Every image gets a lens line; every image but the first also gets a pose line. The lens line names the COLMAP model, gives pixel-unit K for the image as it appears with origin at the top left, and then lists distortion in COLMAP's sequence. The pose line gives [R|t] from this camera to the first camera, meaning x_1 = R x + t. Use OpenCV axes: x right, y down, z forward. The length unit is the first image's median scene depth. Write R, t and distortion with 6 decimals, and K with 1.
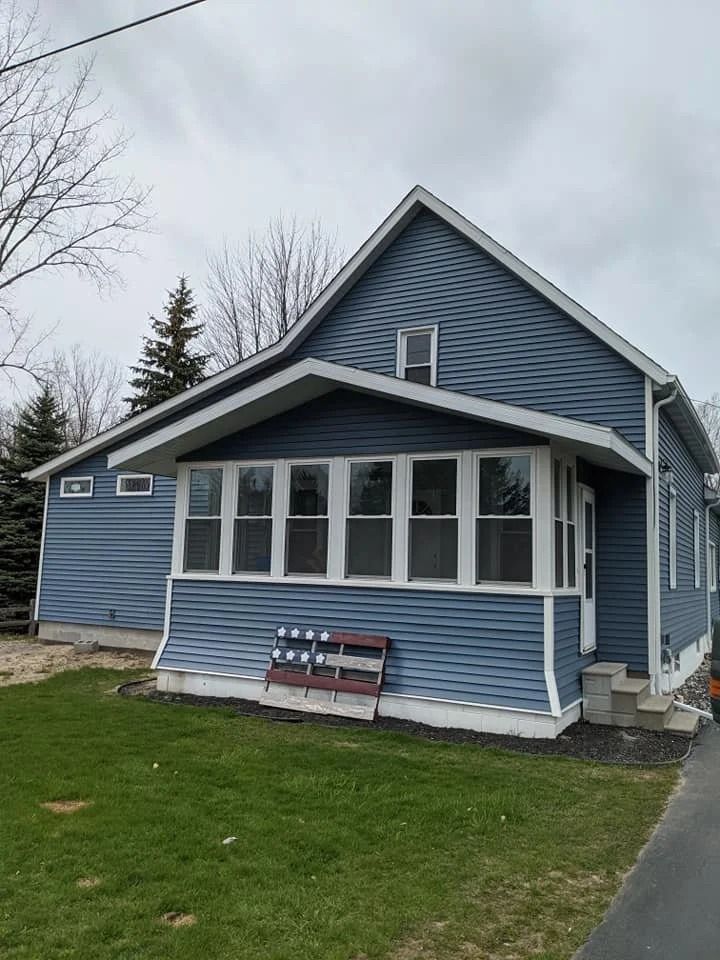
lens RADIAL K [[748.1, 0, 359.7], [0, 748.1, 482.9], [0, 0, 1]] dist [0.057865, -0.023560]
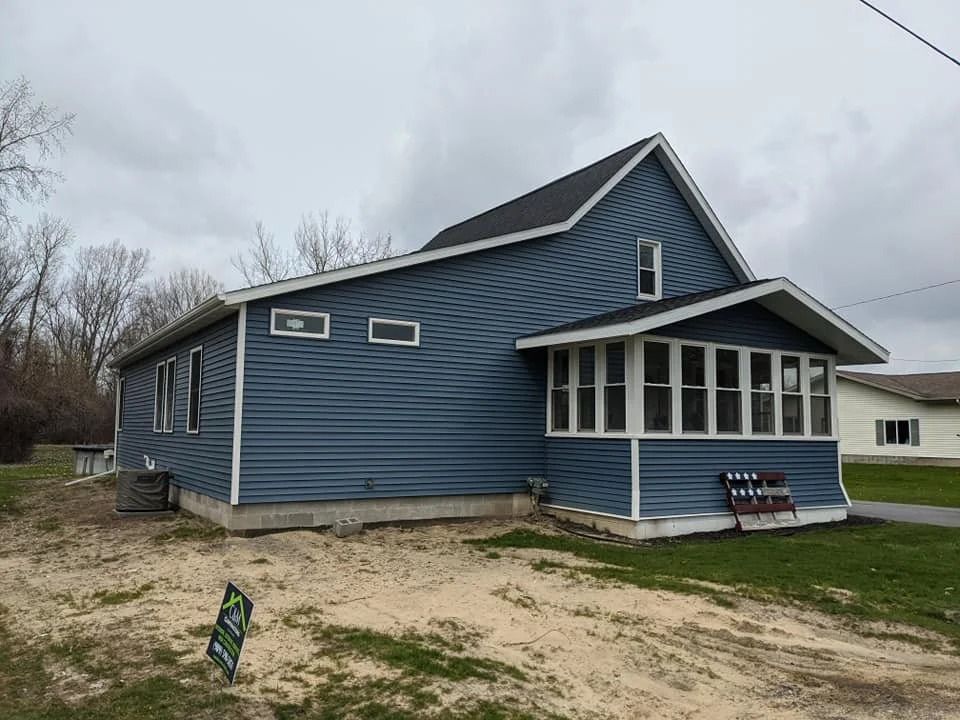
lens RADIAL K [[748.1, 0, 478.4], [0, 748.1, 357.1], [0, 0, 1]] dist [0.057865, -0.023560]
pose [[0.500678, 0.049000, 0.864246, -1.363430], [-0.098471, 0.995140, 0.000625, 0.029706], [-0.860015, -0.085416, 0.503069, 0.671192]]
